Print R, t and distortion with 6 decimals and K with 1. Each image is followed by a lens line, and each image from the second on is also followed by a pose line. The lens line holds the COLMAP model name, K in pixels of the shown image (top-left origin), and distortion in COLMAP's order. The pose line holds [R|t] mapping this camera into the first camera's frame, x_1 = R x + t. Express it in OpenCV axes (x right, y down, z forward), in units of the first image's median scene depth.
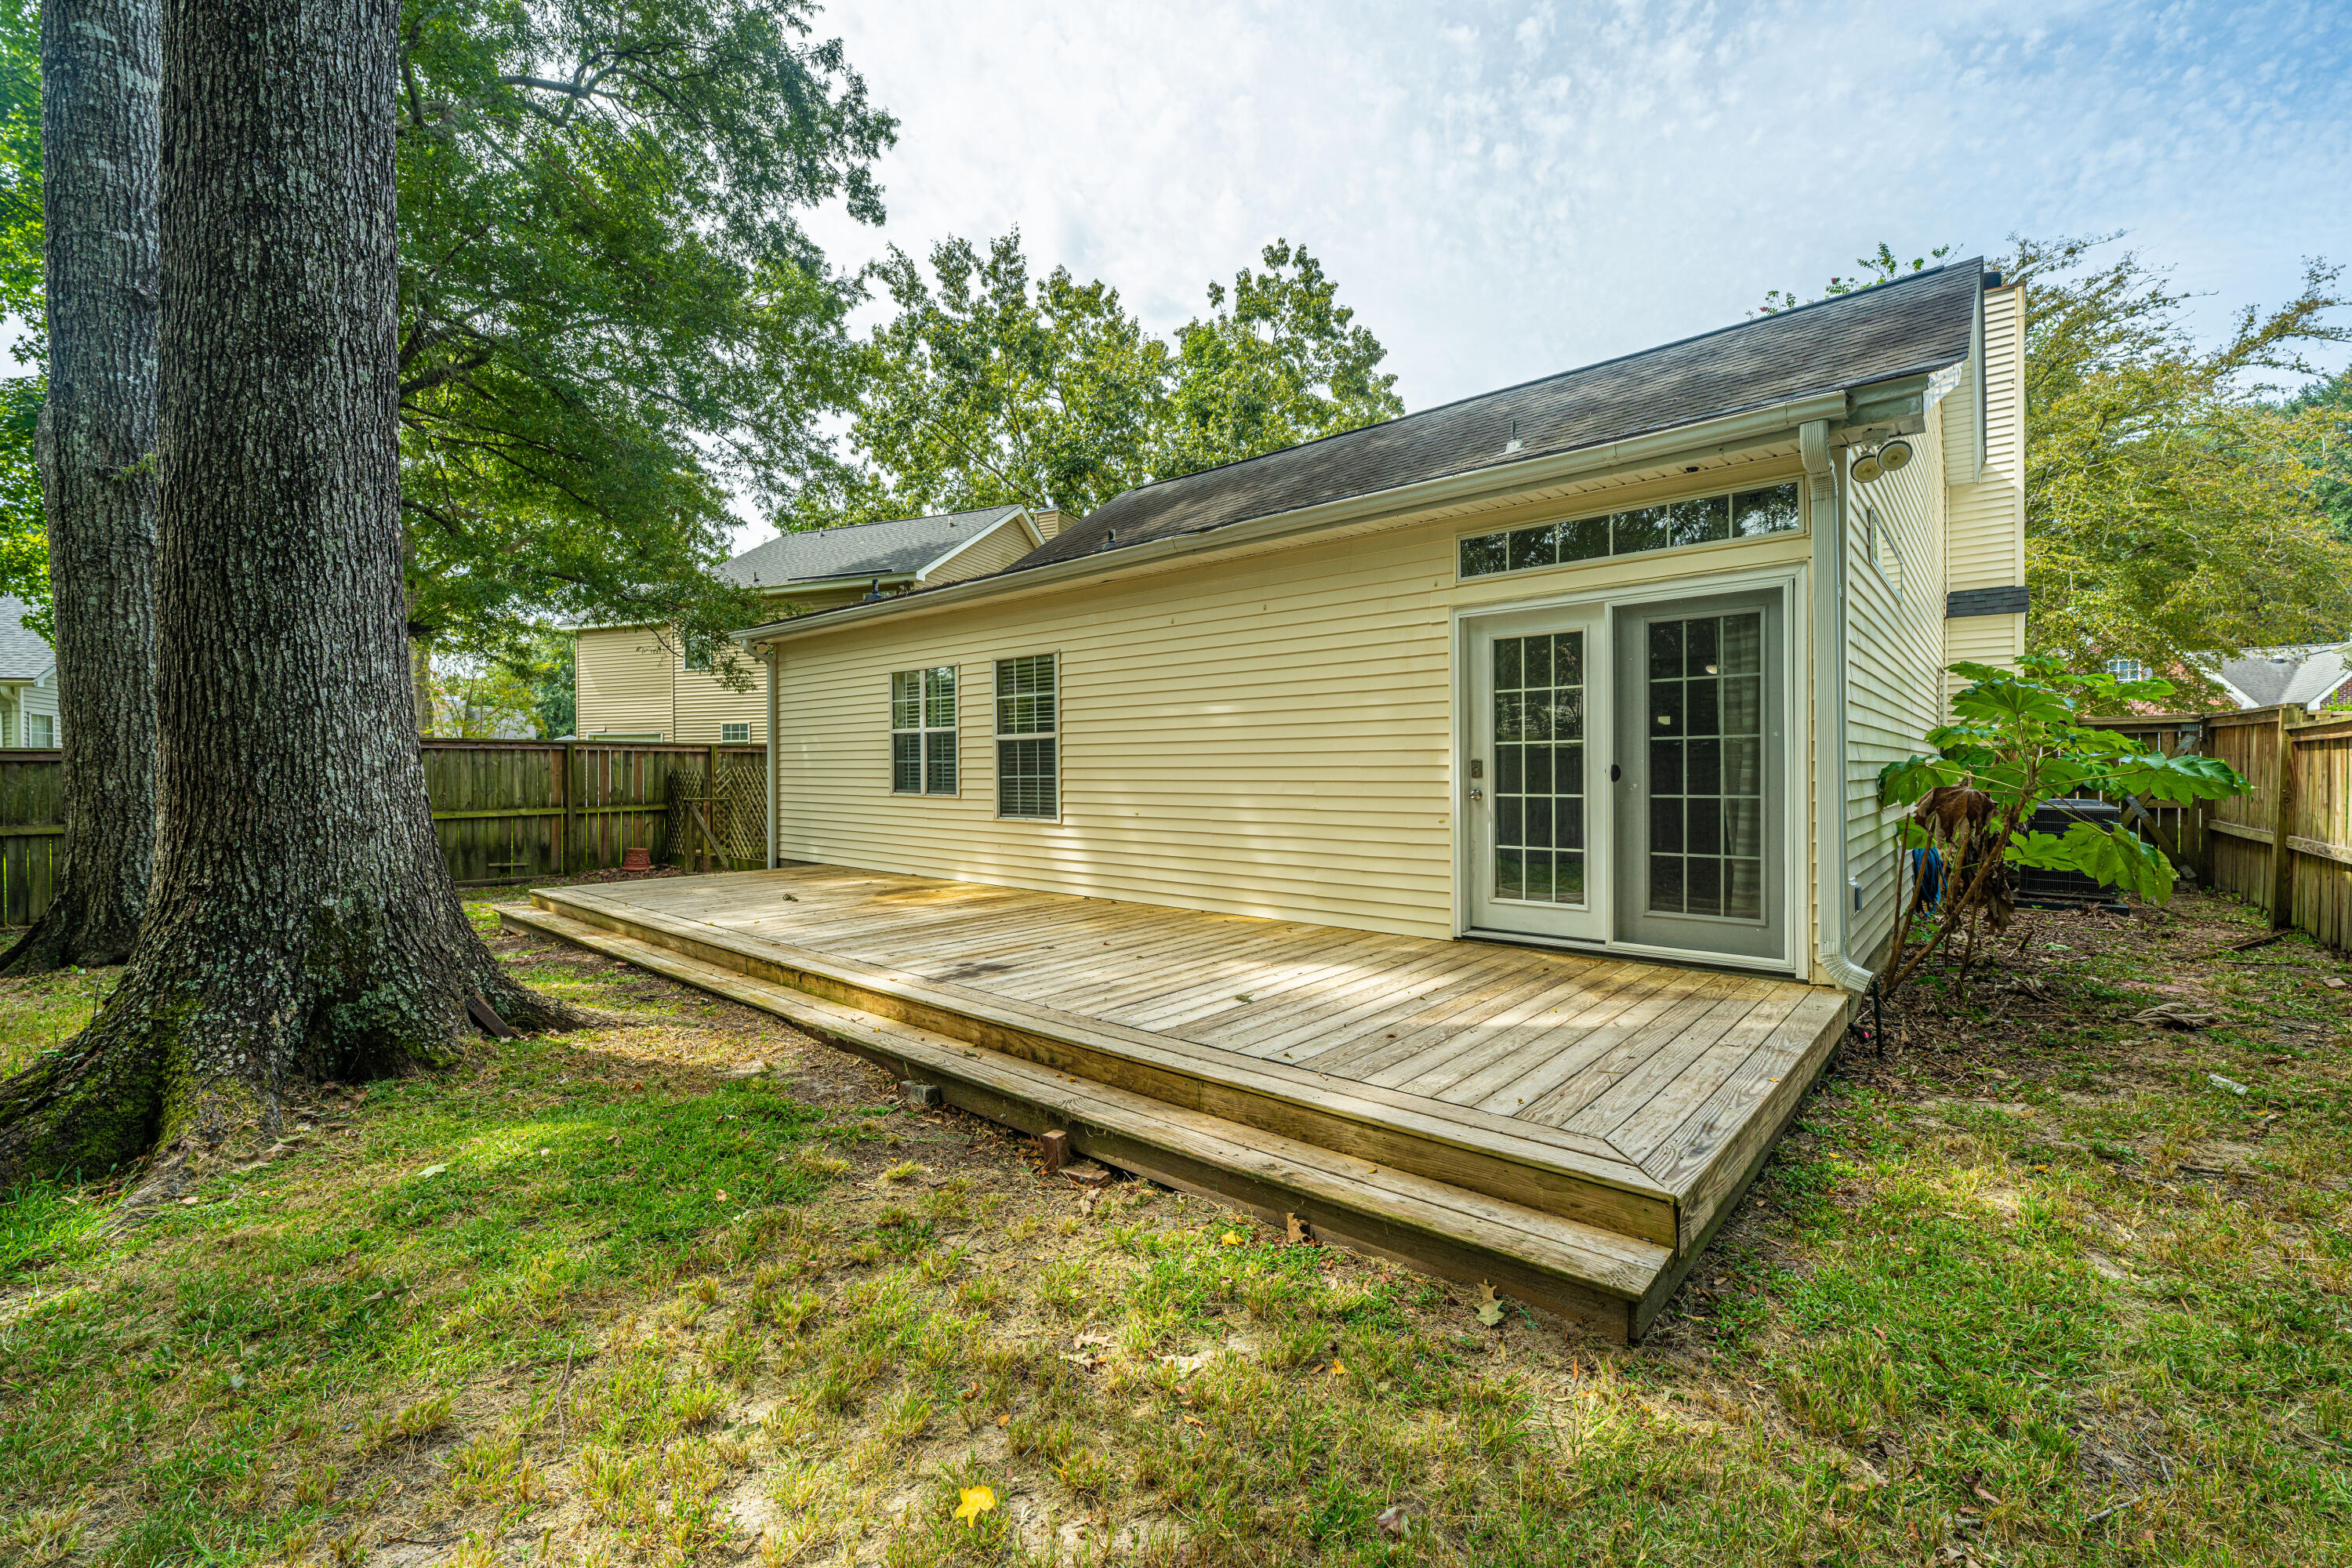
lens RADIAL K [[952.9, 0, 1184.1], [0, 952.9, 796.8], [0, 0, 1]] dist [0.000094, 0.000079]
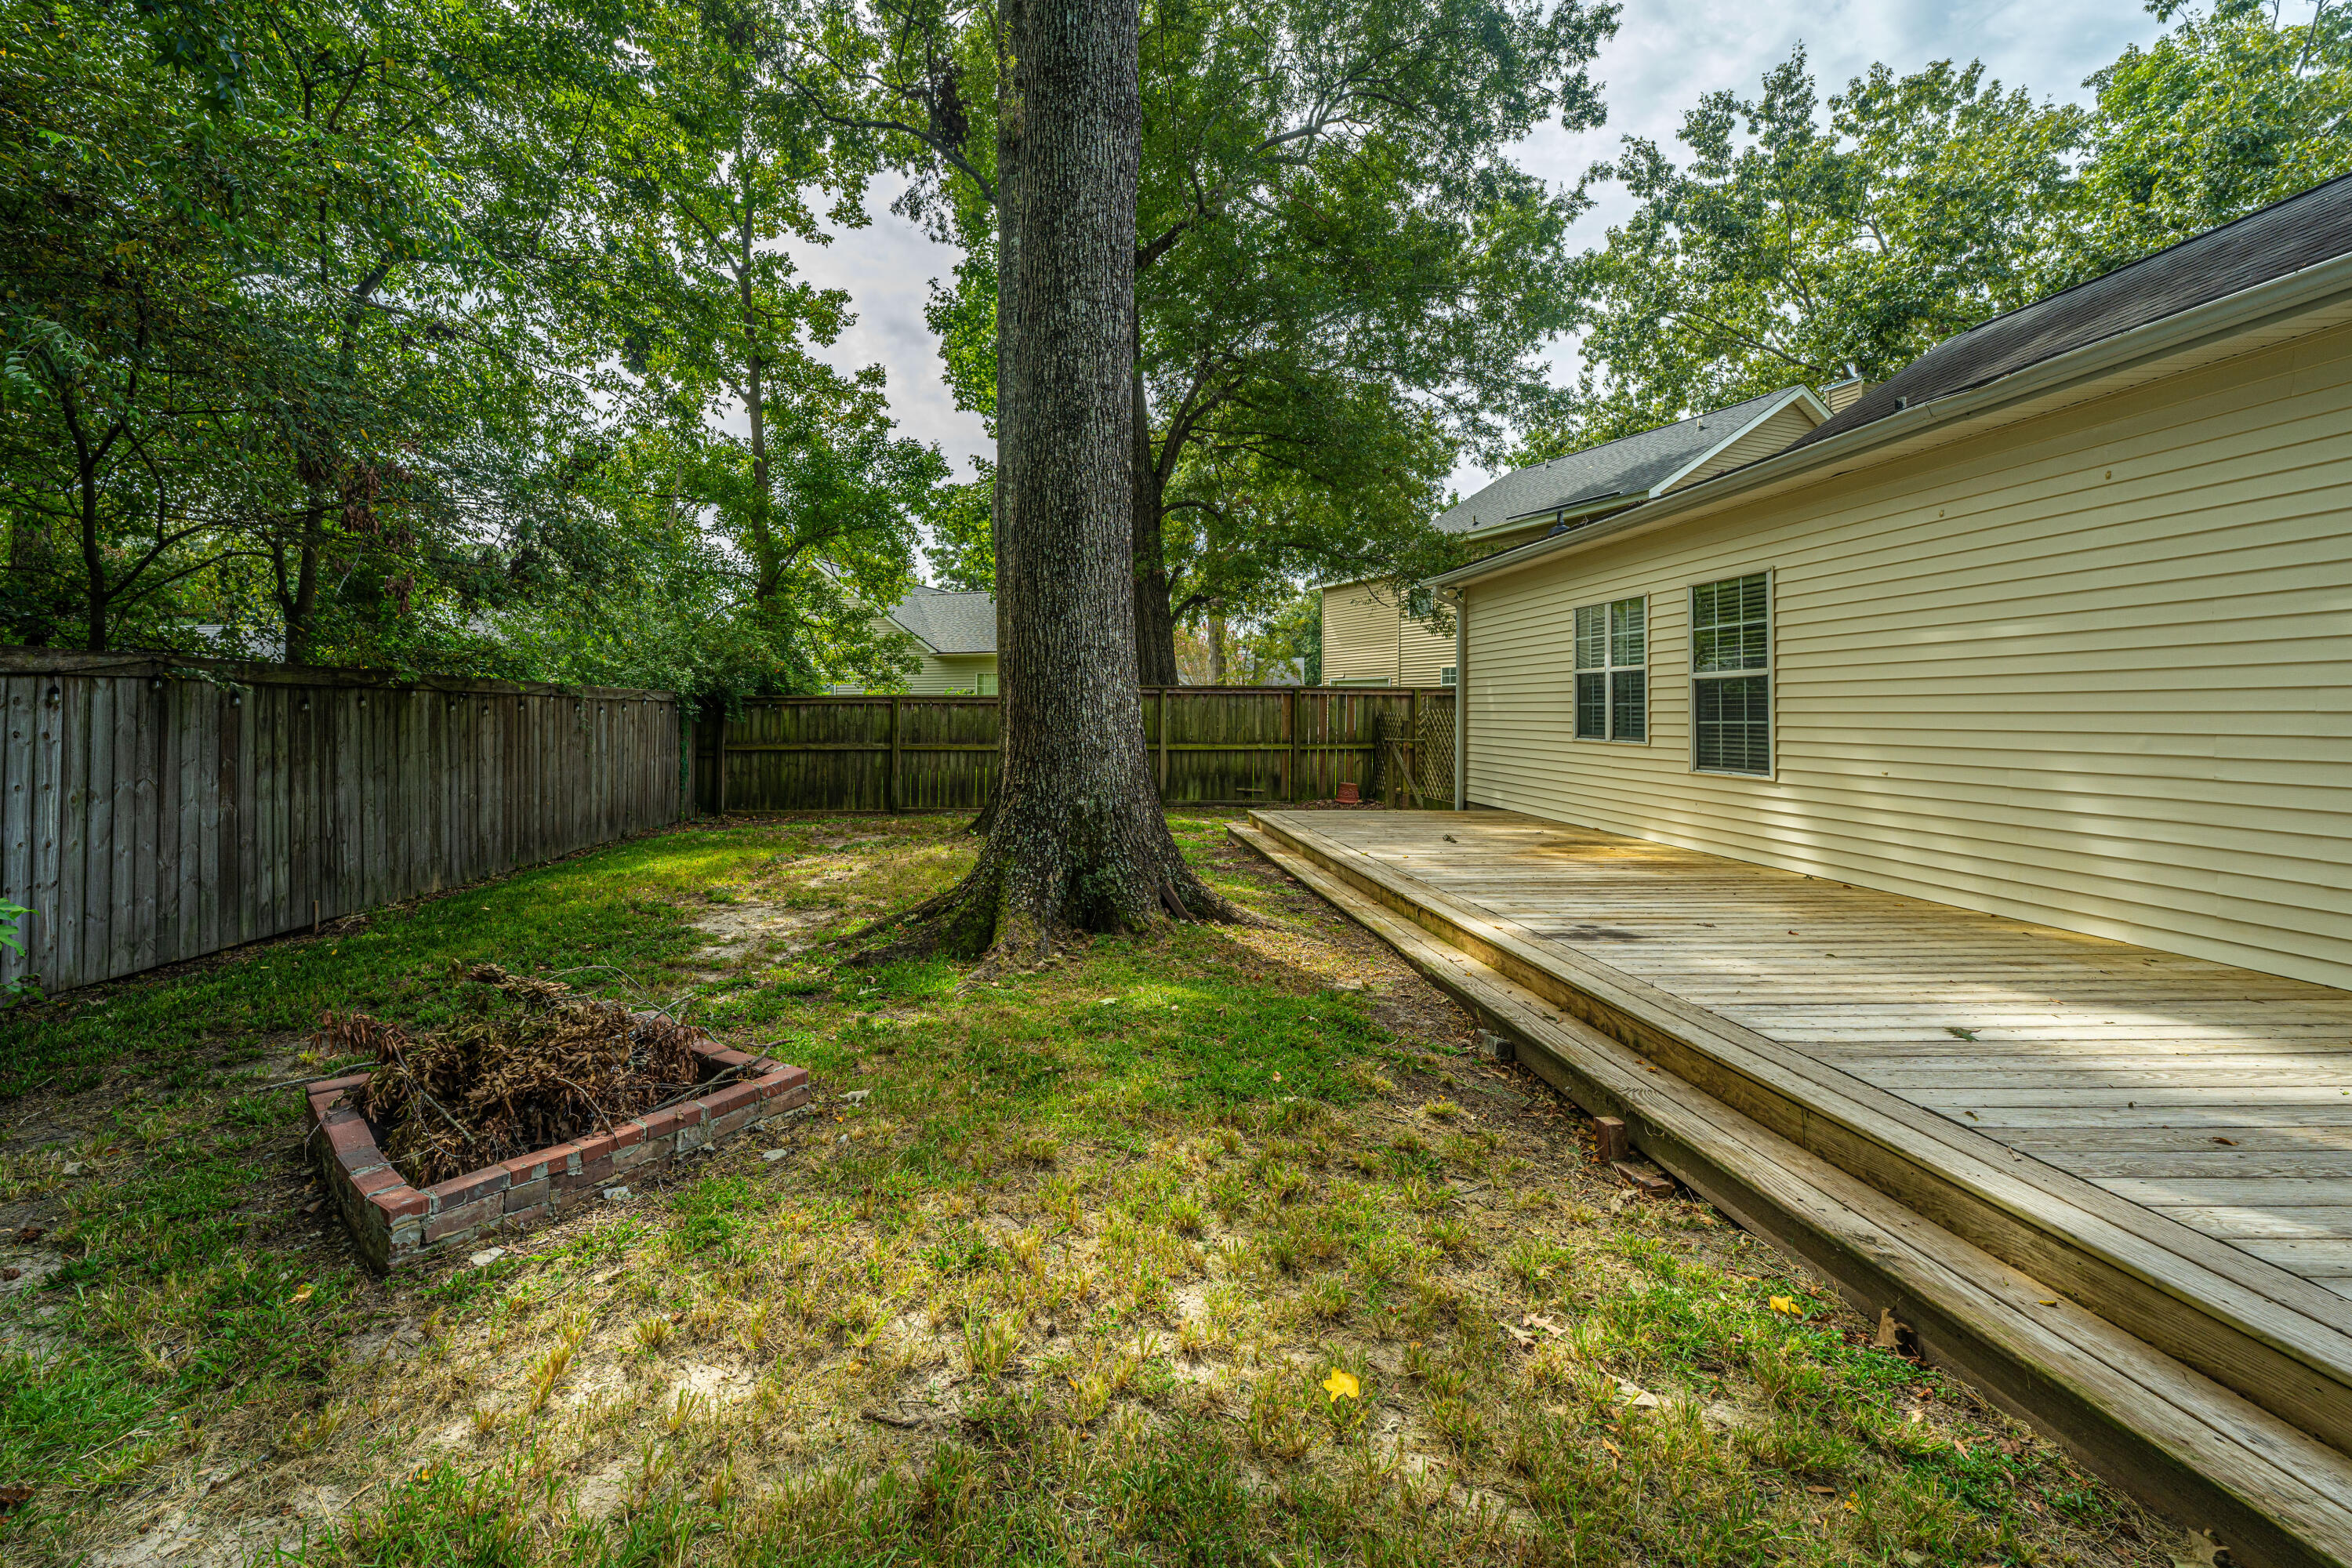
lens RADIAL K [[982.0, 0, 1072.3], [0, 982.0, 709.7], [0, 0, 1]] dist [0.000707, -0.000125]
pose [[0.672022, 0.004586, -0.740517, 0.086637], [-0.028332, 0.999408, -0.019522, 0.000829], [0.739989, 0.034100, 0.671754, -0.000809]]
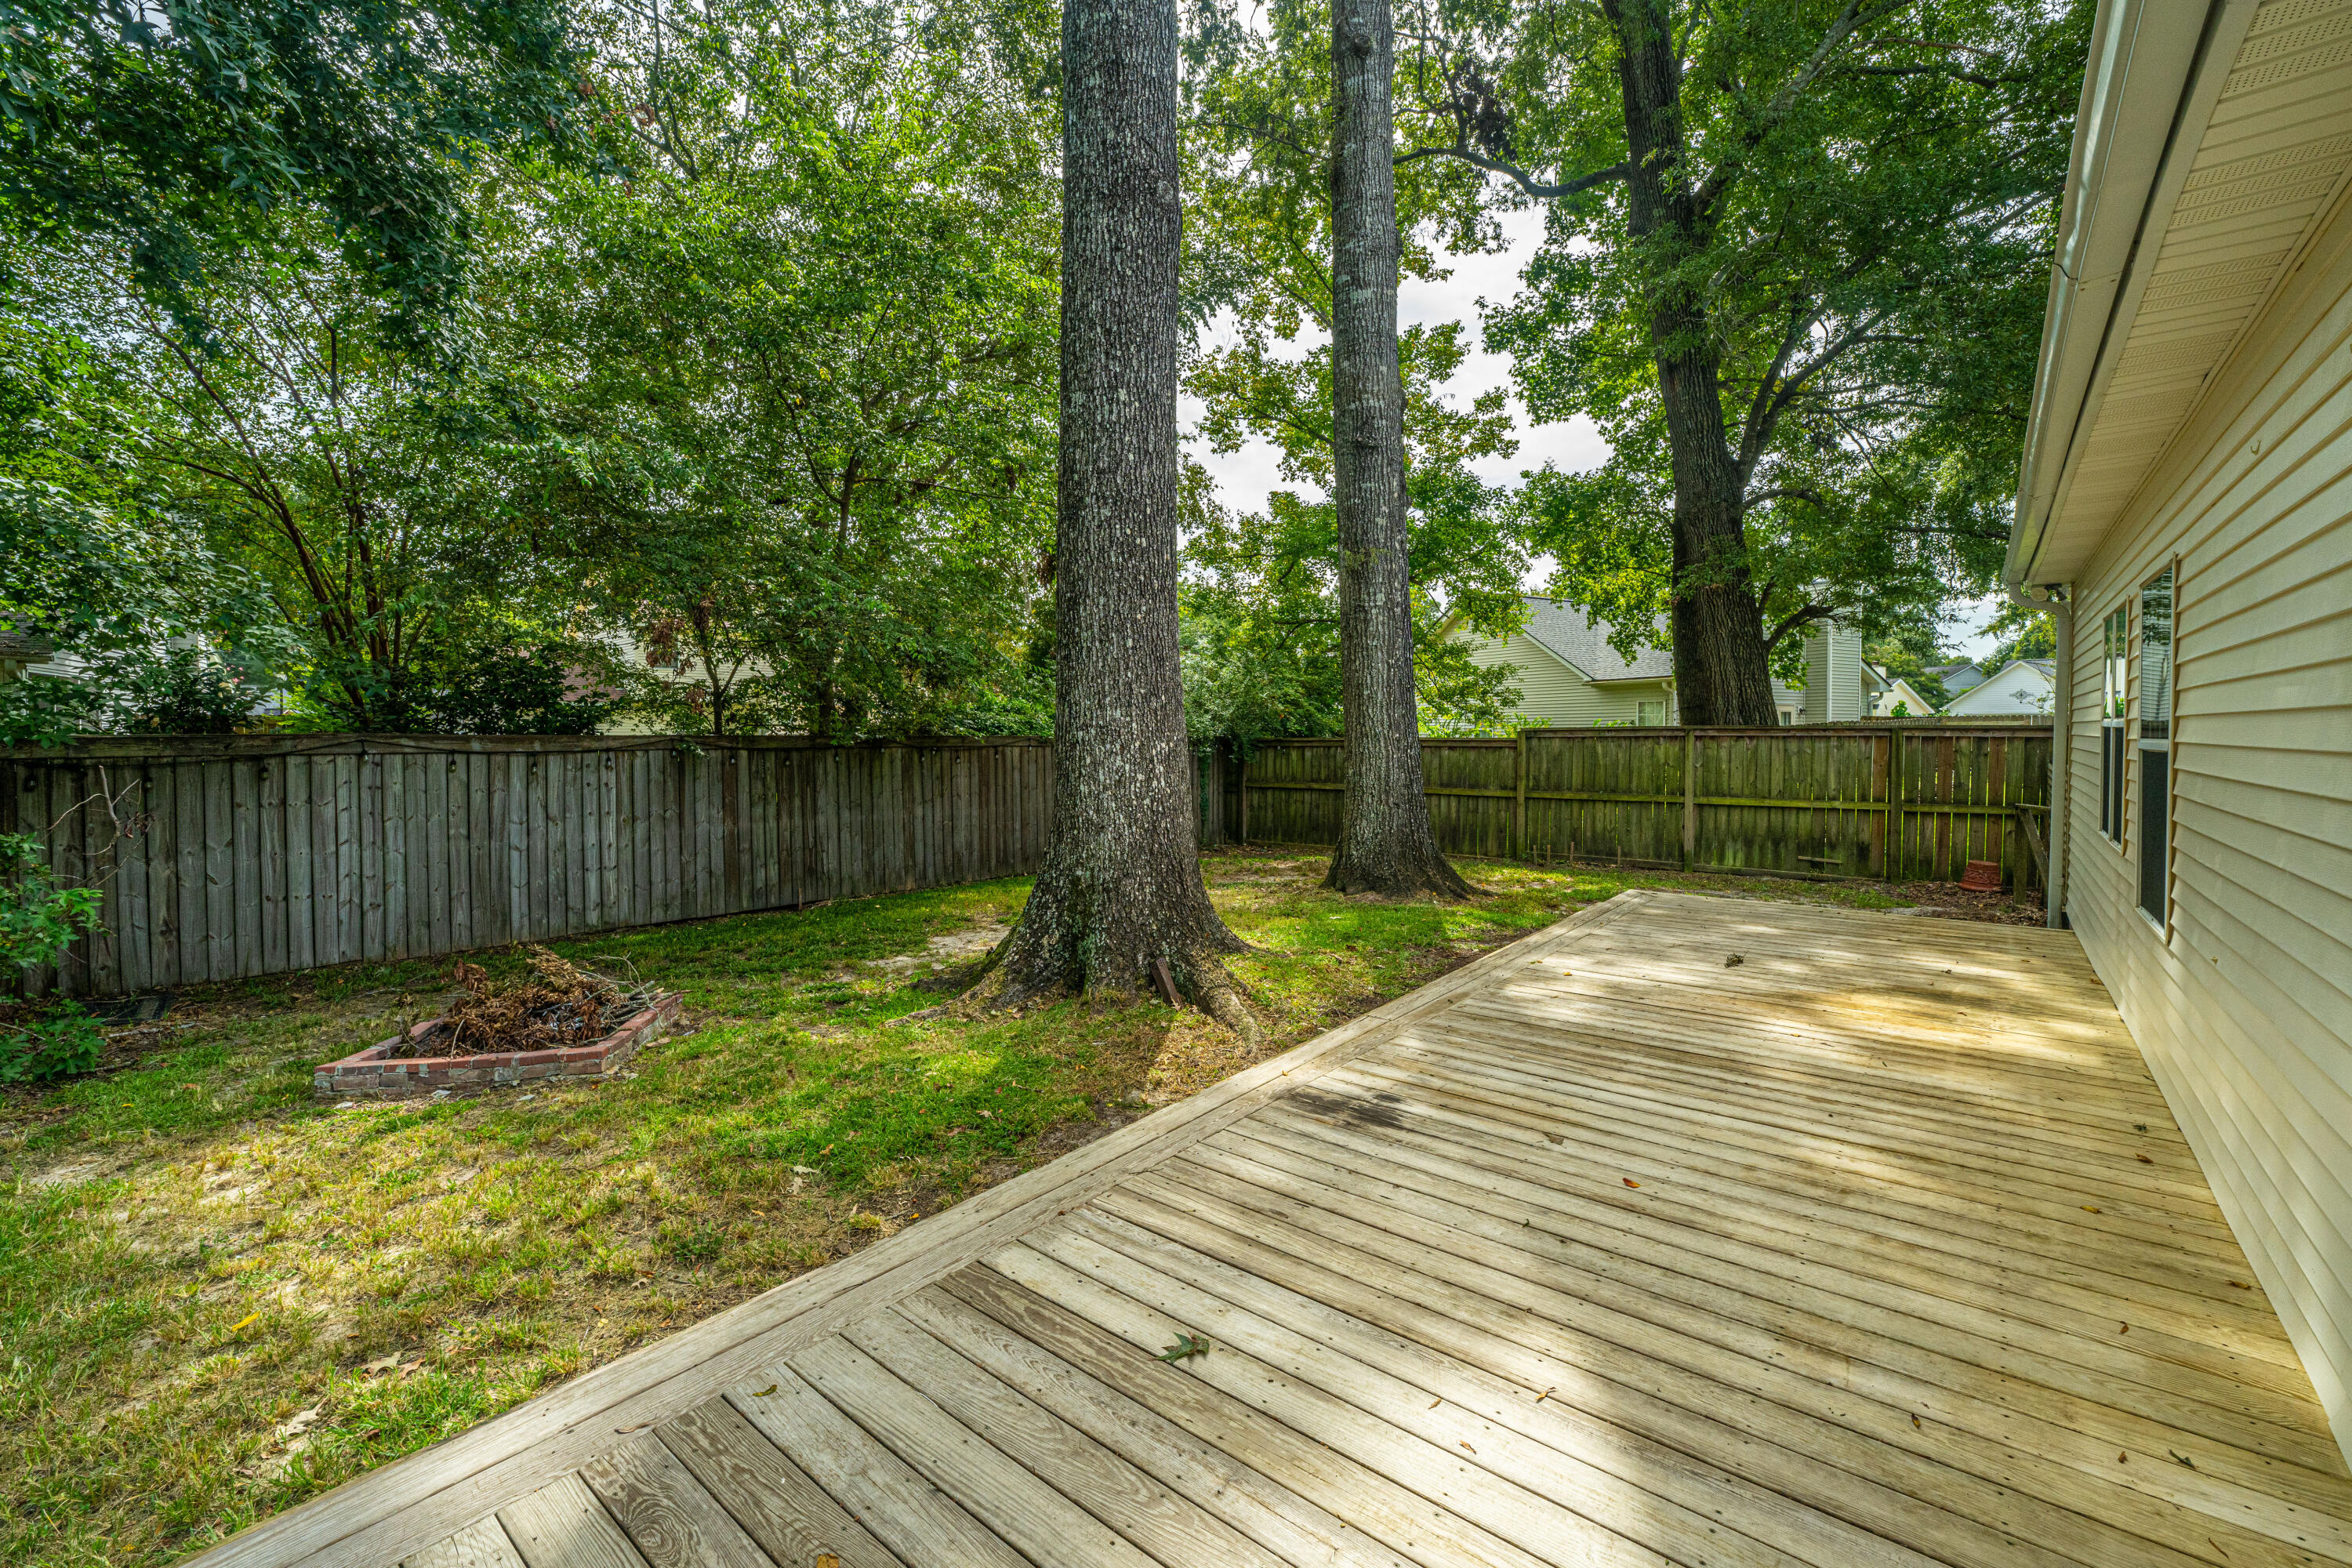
lens RADIAL K [[958.6, 0, 1187.0], [0, 958.6, 760.0], [0, 0, 1]] dist [-0.000083, 0.000032]
pose [[0.043618, 0.035054, -0.998433, 0.297081], [-0.031083, 0.998948, 0.033715, -0.059443], [0.998565, 0.029564, 0.044661, 0.525206]]
